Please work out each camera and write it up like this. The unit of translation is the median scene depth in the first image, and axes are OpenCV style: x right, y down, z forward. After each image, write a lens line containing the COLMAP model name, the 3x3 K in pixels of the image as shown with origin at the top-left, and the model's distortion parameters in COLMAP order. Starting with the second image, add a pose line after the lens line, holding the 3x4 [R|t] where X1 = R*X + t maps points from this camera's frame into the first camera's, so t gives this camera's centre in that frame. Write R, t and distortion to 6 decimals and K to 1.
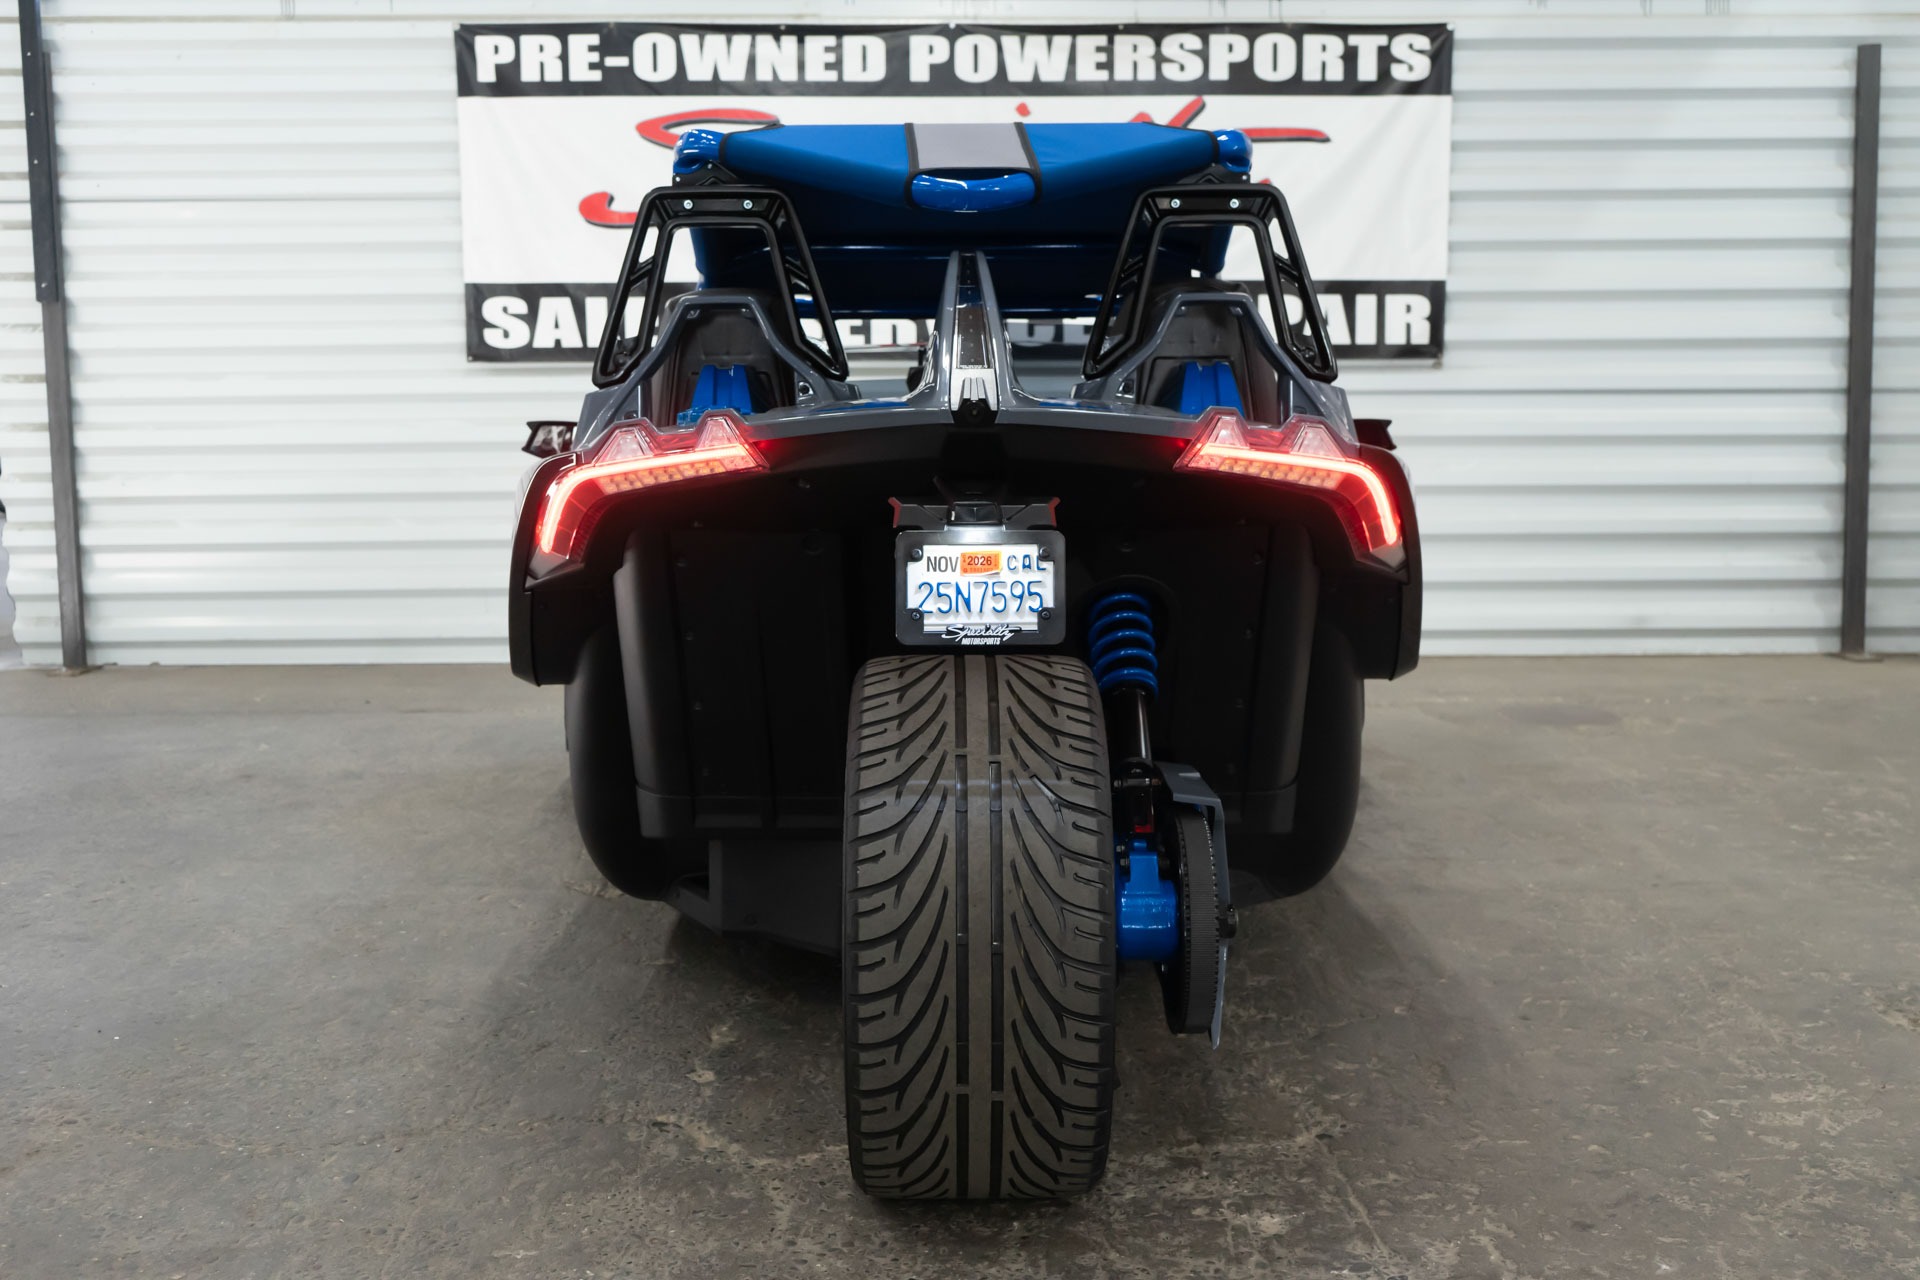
lens RADIAL K [[1889.7, 0, 960.0], [0, 1889.7, 640.0], [0, 0, 1]] dist [-0.000890, 0.007104]
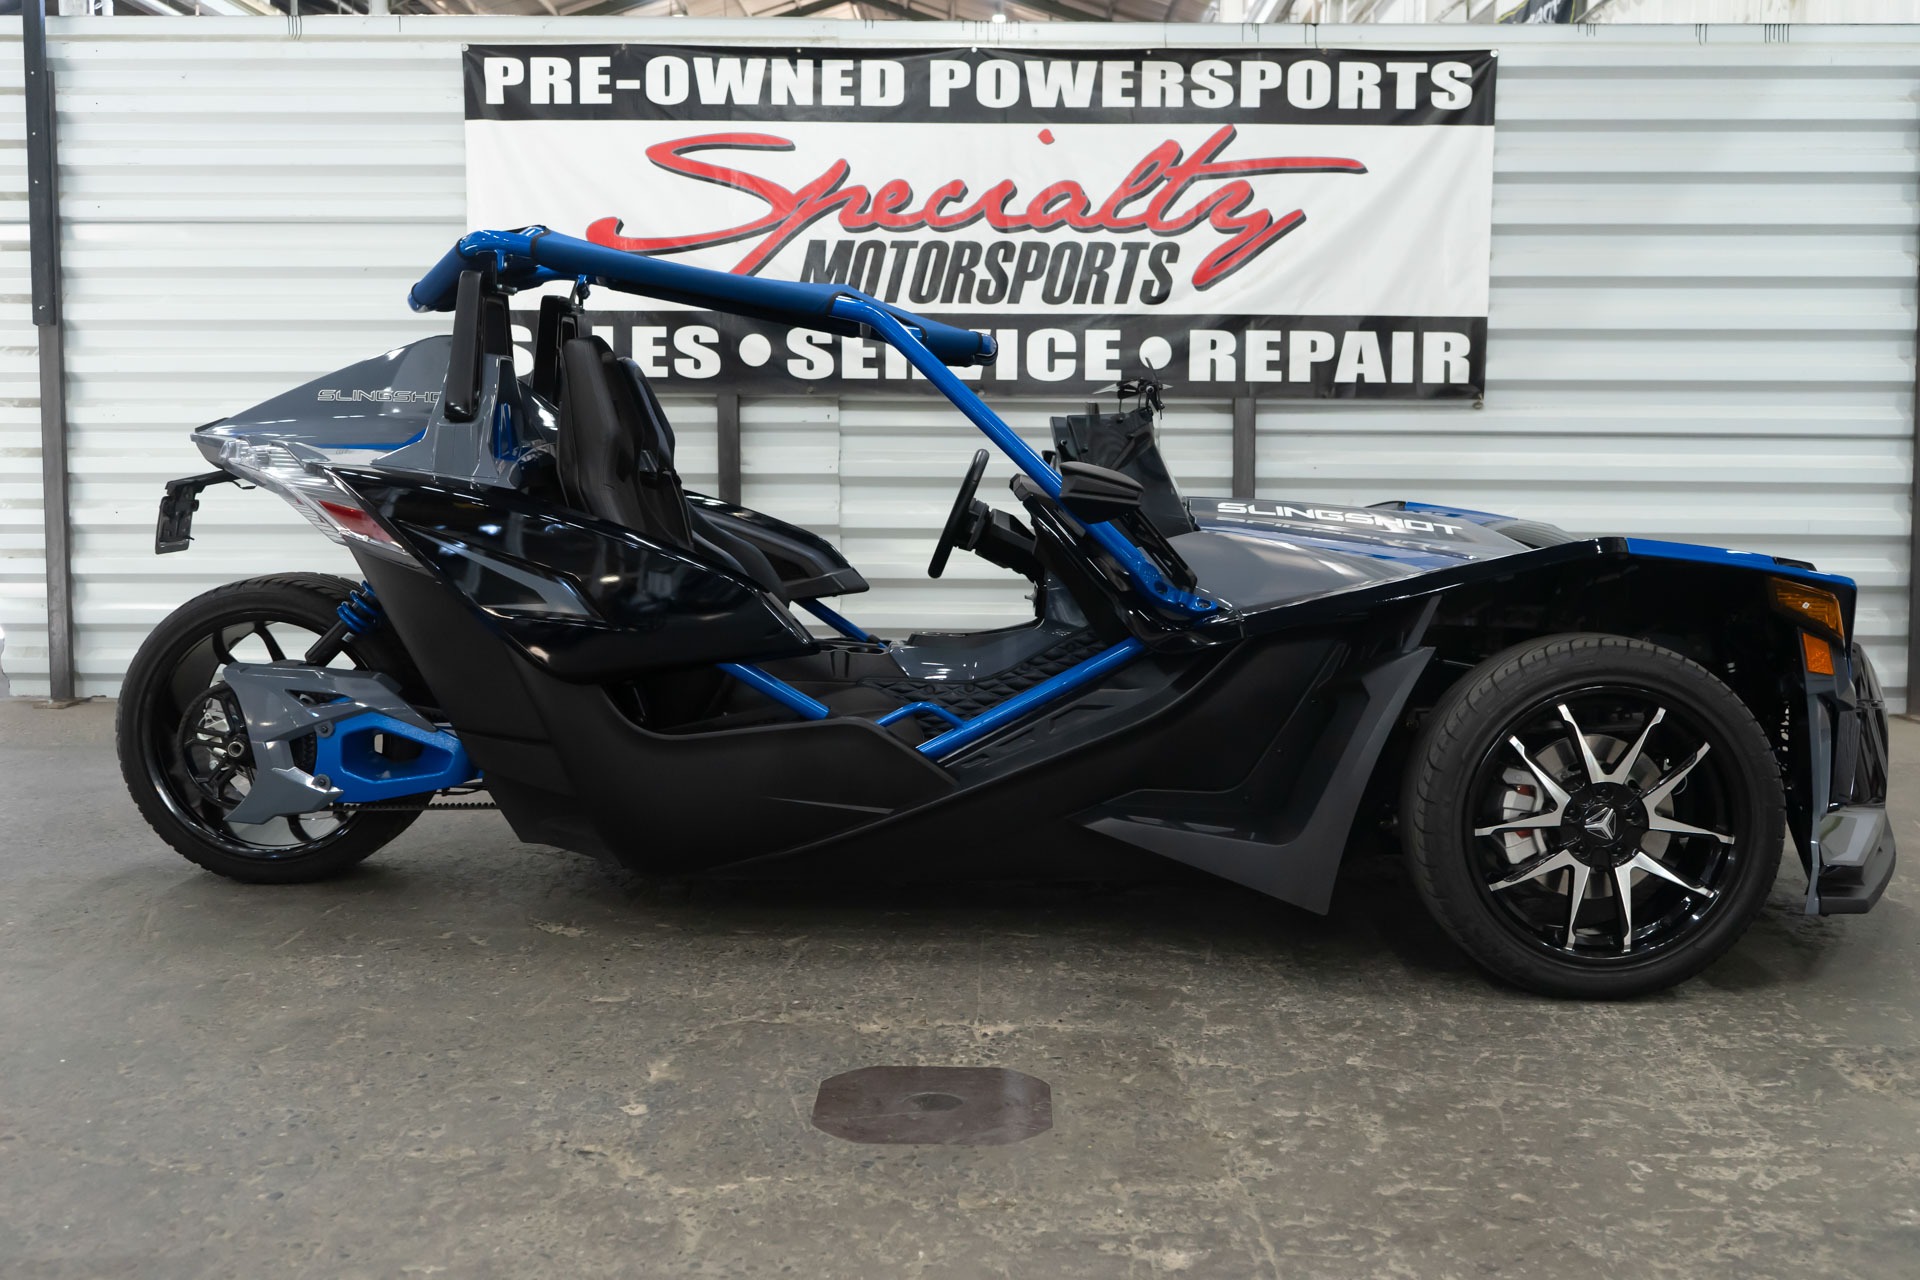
lens RADIAL K [[2025.6, 0, 960.0], [0, 2025.6, 640.0], [0, 0, 1]] dist [-0.002032, 0.007486]
pose [[0.999400, 0.015187, -0.031135, 0.062608], [-0.015982, 0.999548, -0.025459, 0.007764], [0.030735, 0.025942, 0.999191, -0.067847]]
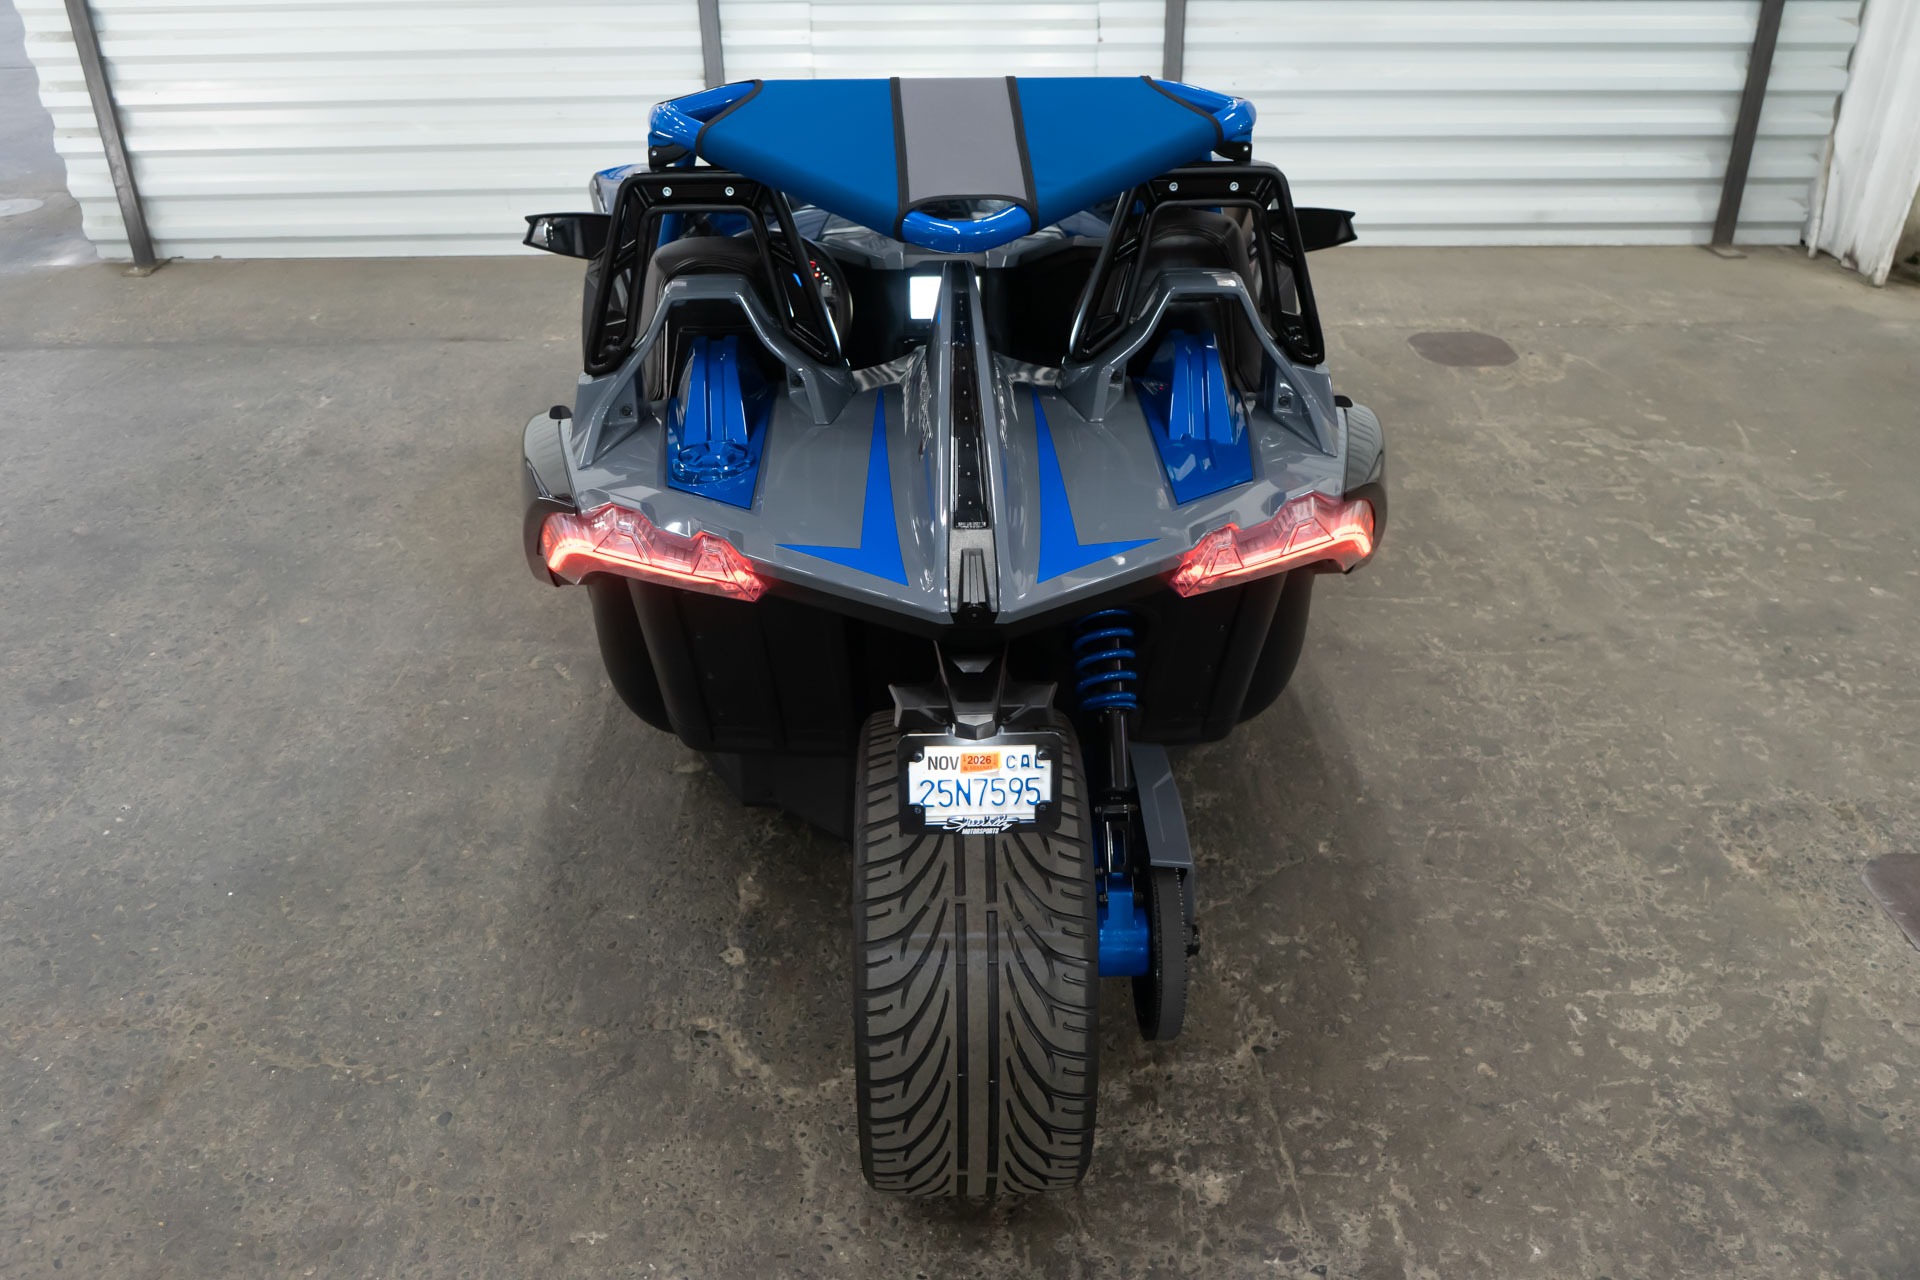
lens RADIAL K [[1519.0, 0, 960.0], [0, 1519.0, 640.0], [0, 0, 1]] dist [-0.010015, 0.002825]
pose [[0.999804, -0.007413, 0.018358, -0.010799], [-0.000162, 0.924145, 0.382043, -0.305615], [-0.019798, -0.381971, 0.923962, 0.191810]]
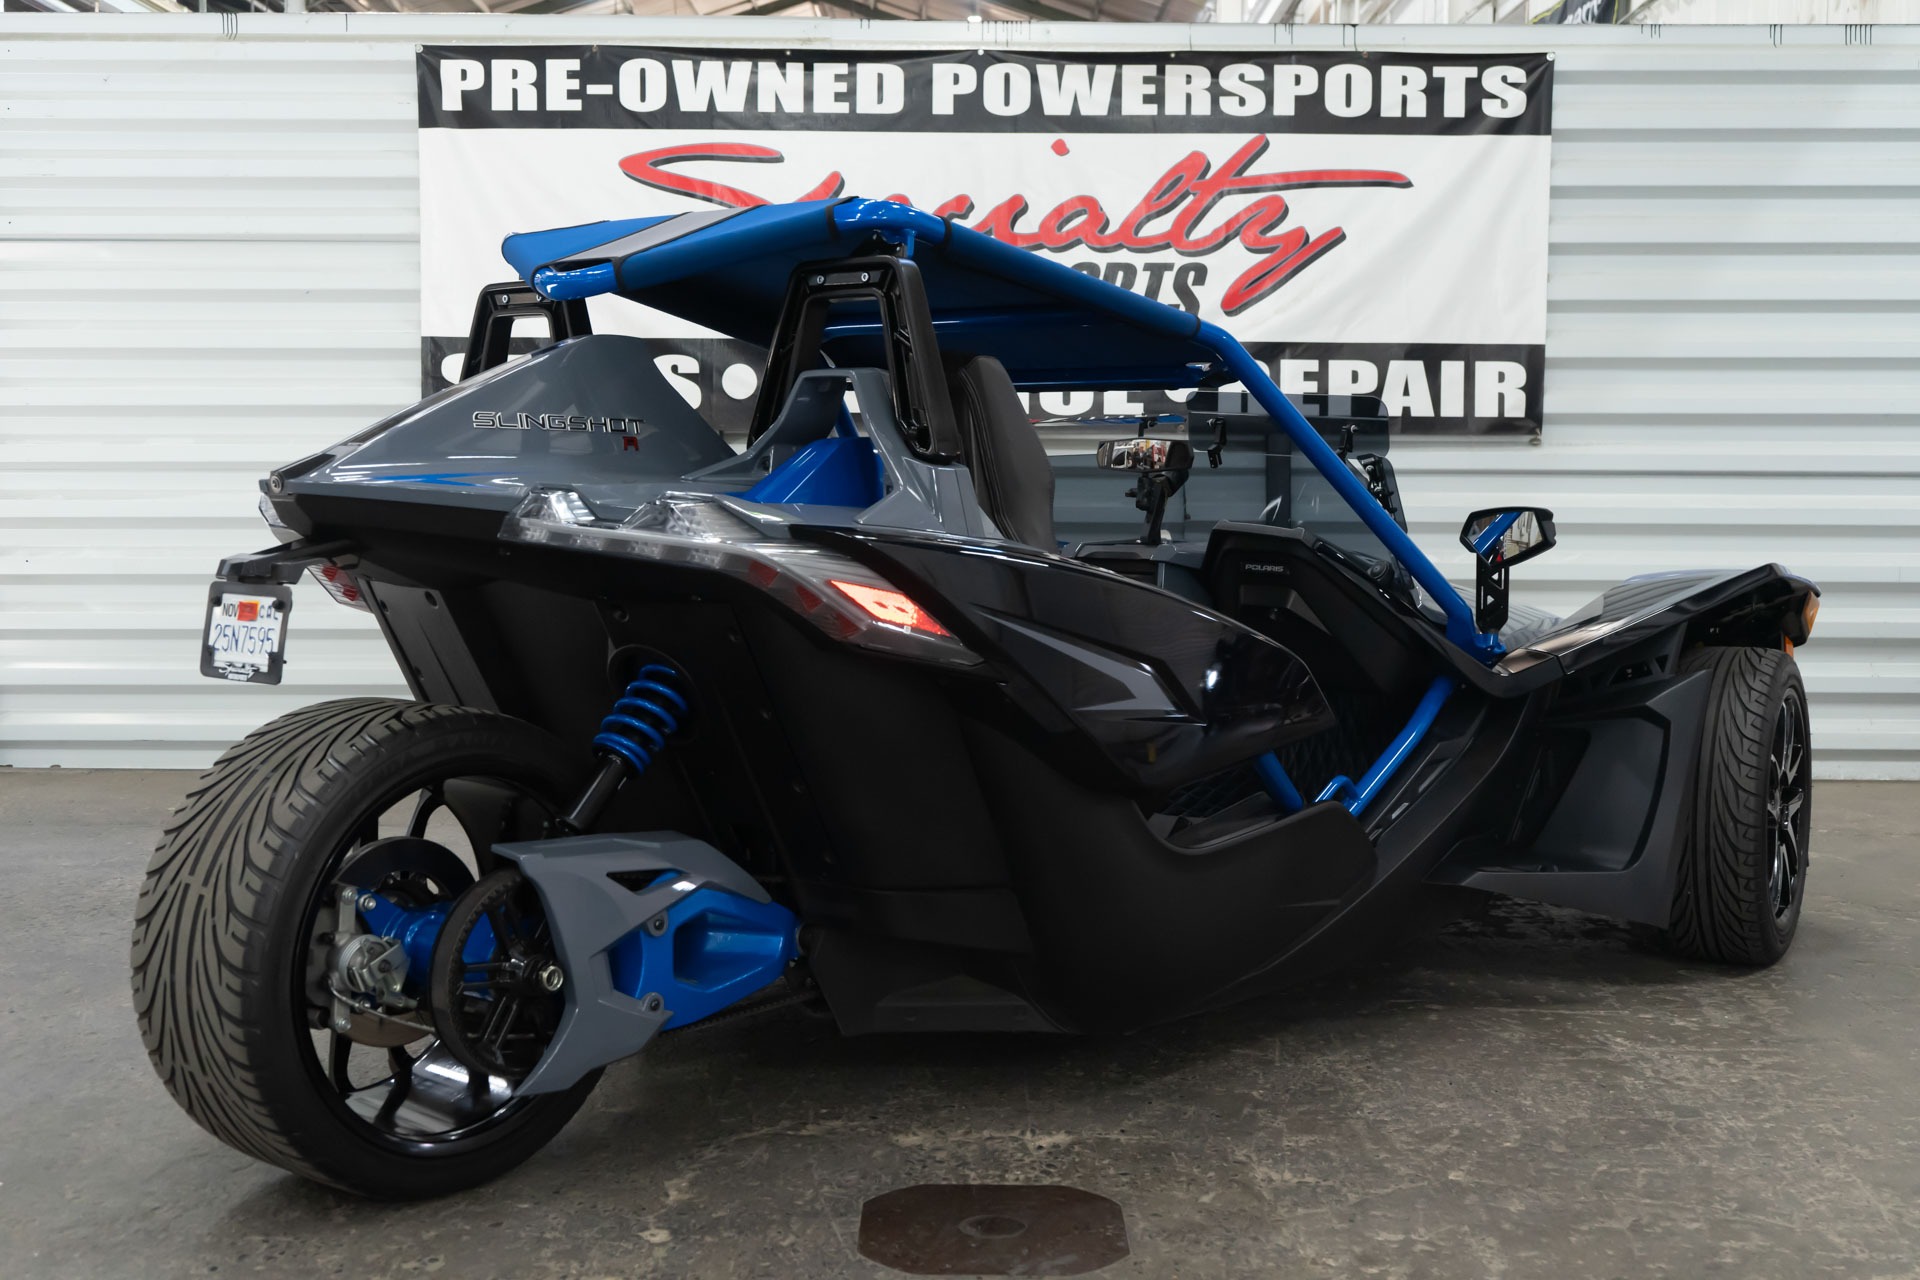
lens RADIAL K [[2223.7, 0, 960.0], [0, 2223.7, 640.0], [0, 0, 1]] dist [0.012935, -0.004964]
pose [[0.999766, 0.012336, -0.017766, 0.019768], [-0.013238, 0.998581, -0.051576, 0.004289], [0.017104, 0.051799, 0.998511, -0.051328]]
